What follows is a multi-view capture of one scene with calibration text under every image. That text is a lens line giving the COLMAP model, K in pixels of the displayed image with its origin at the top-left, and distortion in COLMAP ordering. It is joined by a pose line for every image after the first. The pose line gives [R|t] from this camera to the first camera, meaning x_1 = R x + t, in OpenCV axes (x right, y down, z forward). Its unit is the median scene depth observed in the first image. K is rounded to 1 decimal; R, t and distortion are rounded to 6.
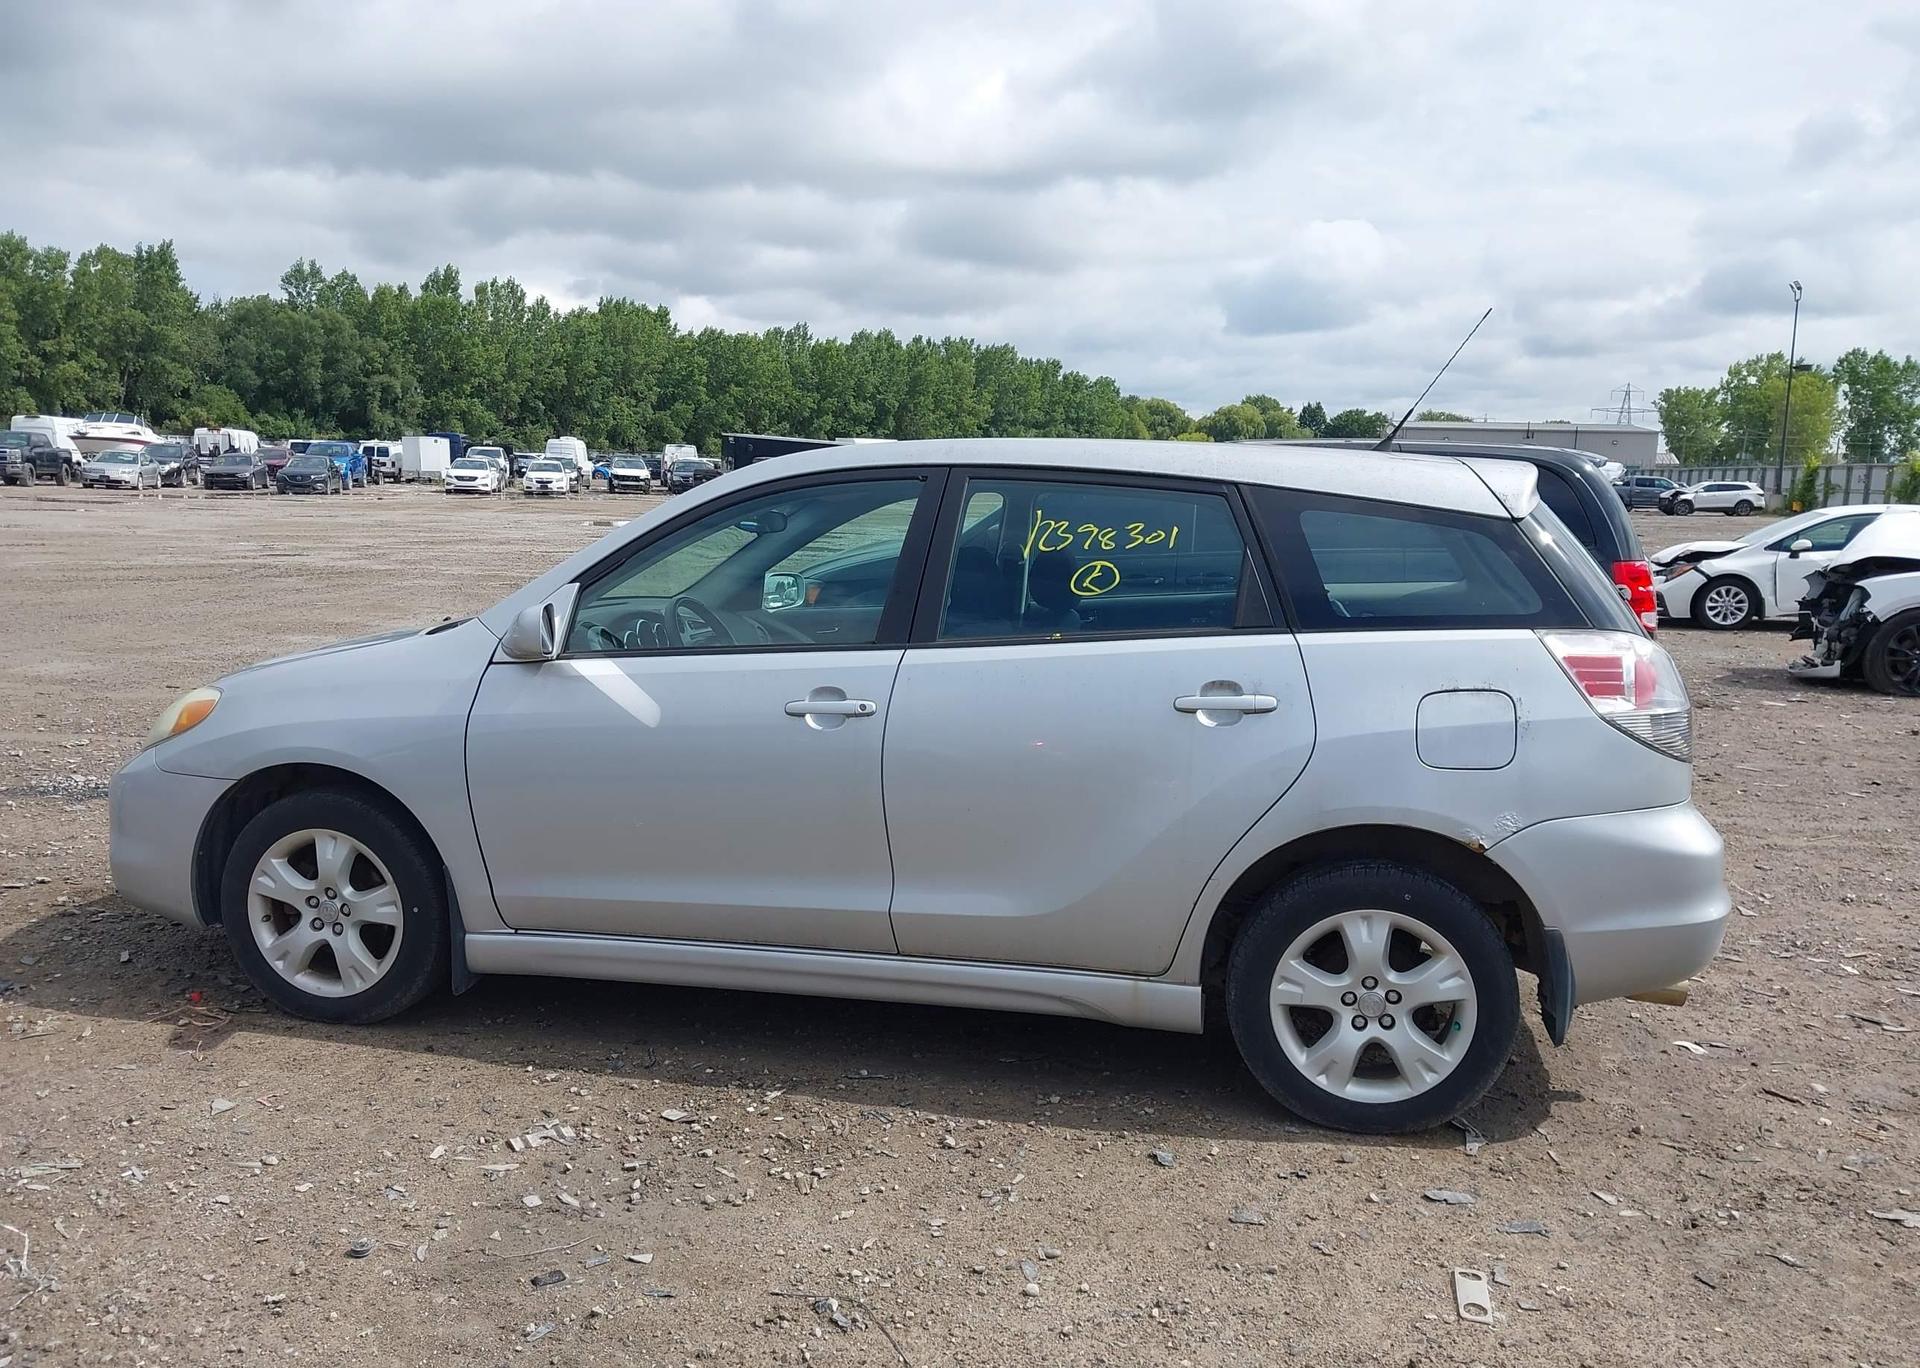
lens RADIAL K [[1509.5, 0, 936.7], [0, 1509.5, 725.3], [0, 0, 1]] dist [0.013909, -0.025879]
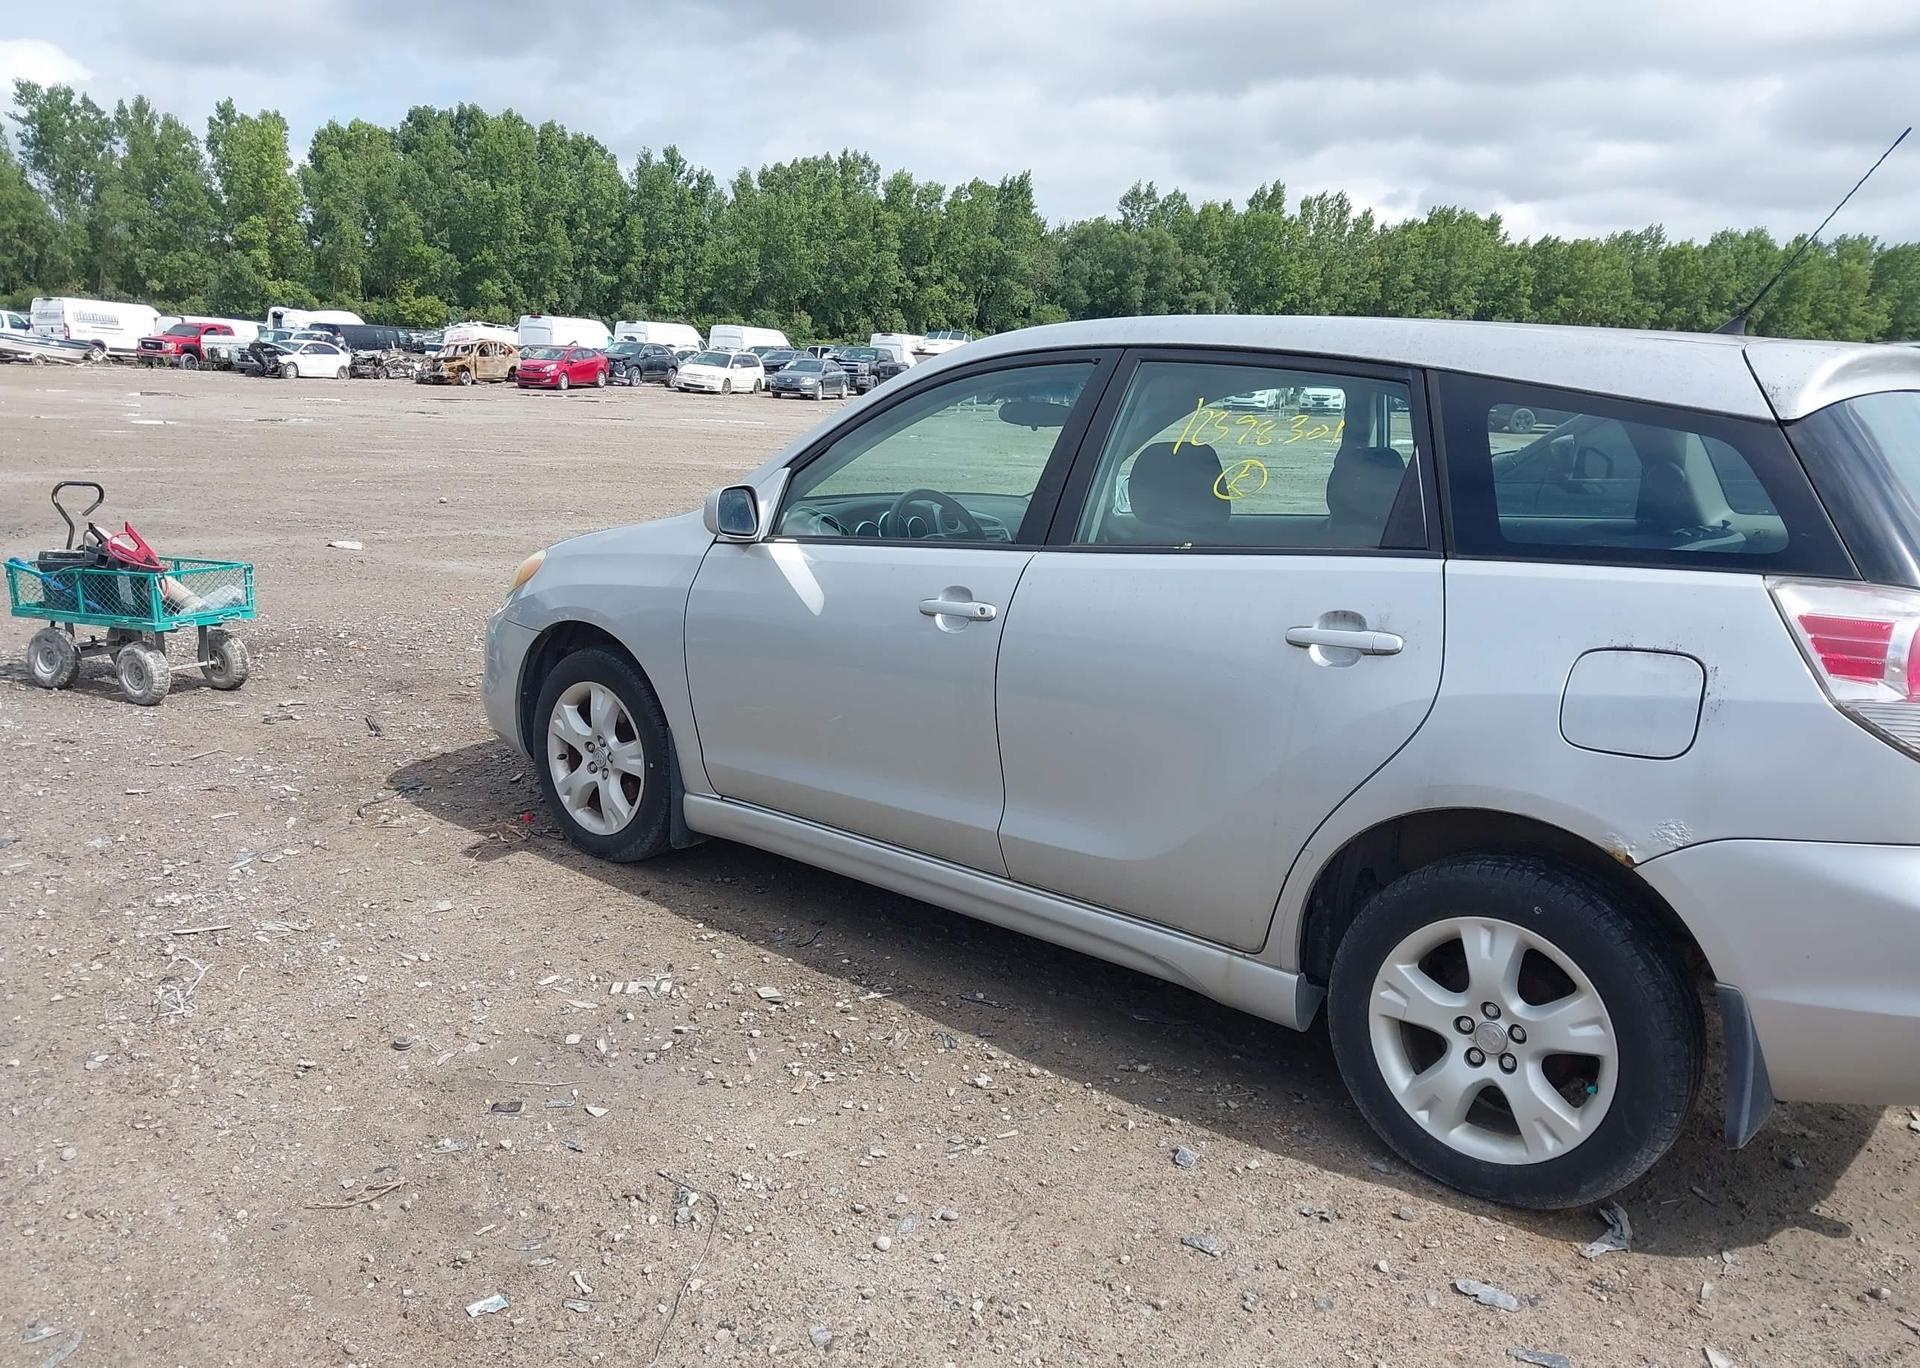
lens RADIAL K [[1500.9, 0, 938.5], [0, 1500.9, 721.4], [0, 0, 1]] dist [-0.010084, 0.003788]
pose [[0.869366, 0.117313, -0.480042, 0.356563], [-0.091684, 0.992839, 0.076588, -0.011465], [0.485589, -0.022570, 0.873896, 0.163331]]
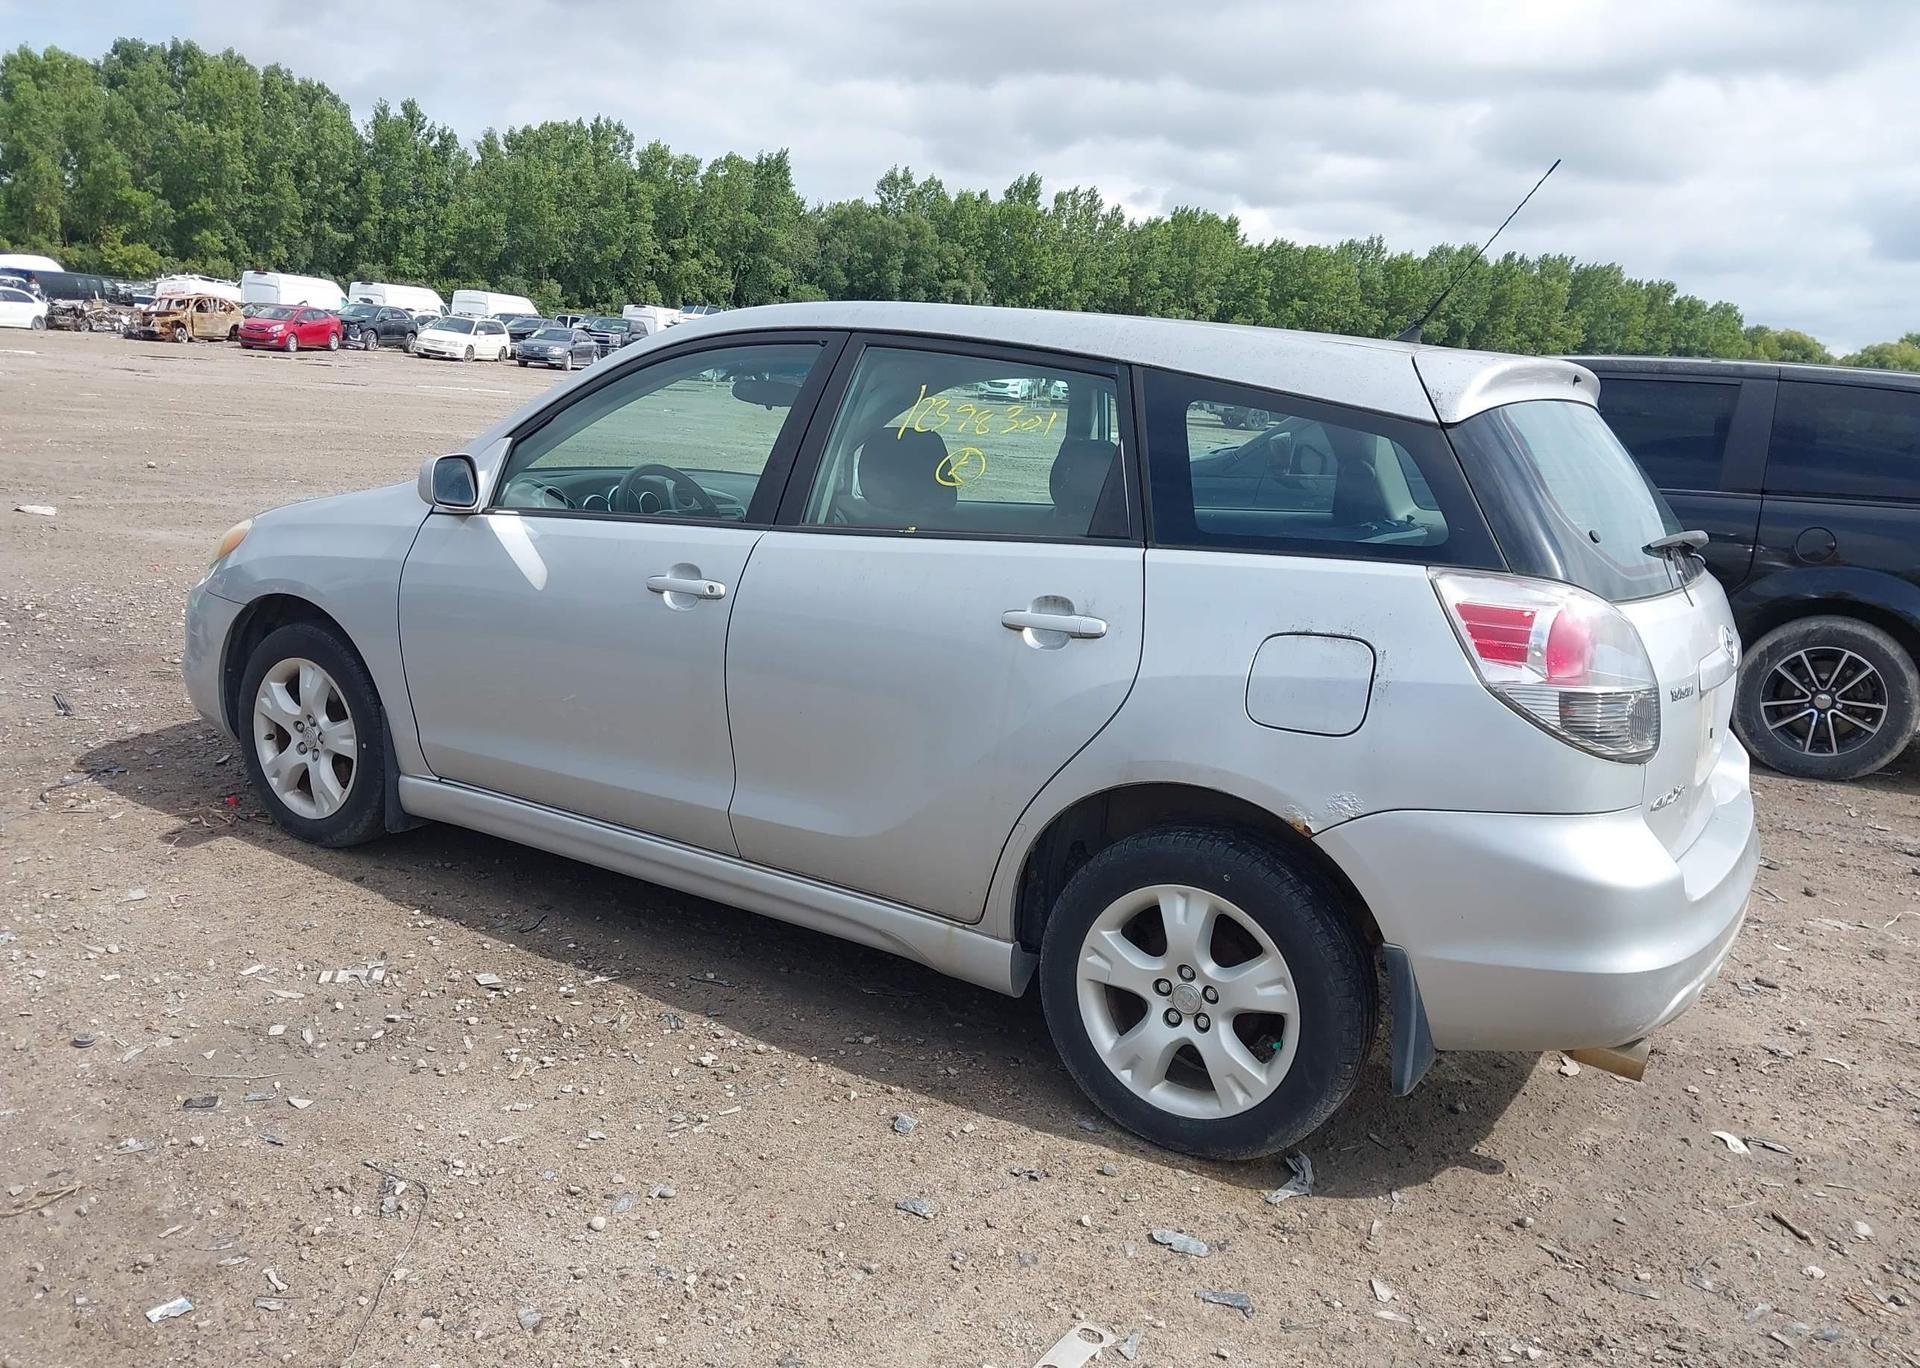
lens RADIAL K [[1500.9, 0, 938.5], [0, 1500.9, 721.4], [0, 0, 1]] dist [-0.010084, 0.003788]
pose [[0.934819, 0.123890, -0.332812, 0.376980], [-0.105609, 0.991758, 0.072544, -0.012034], [0.339057, -0.032668, 0.940199, 0.164000]]
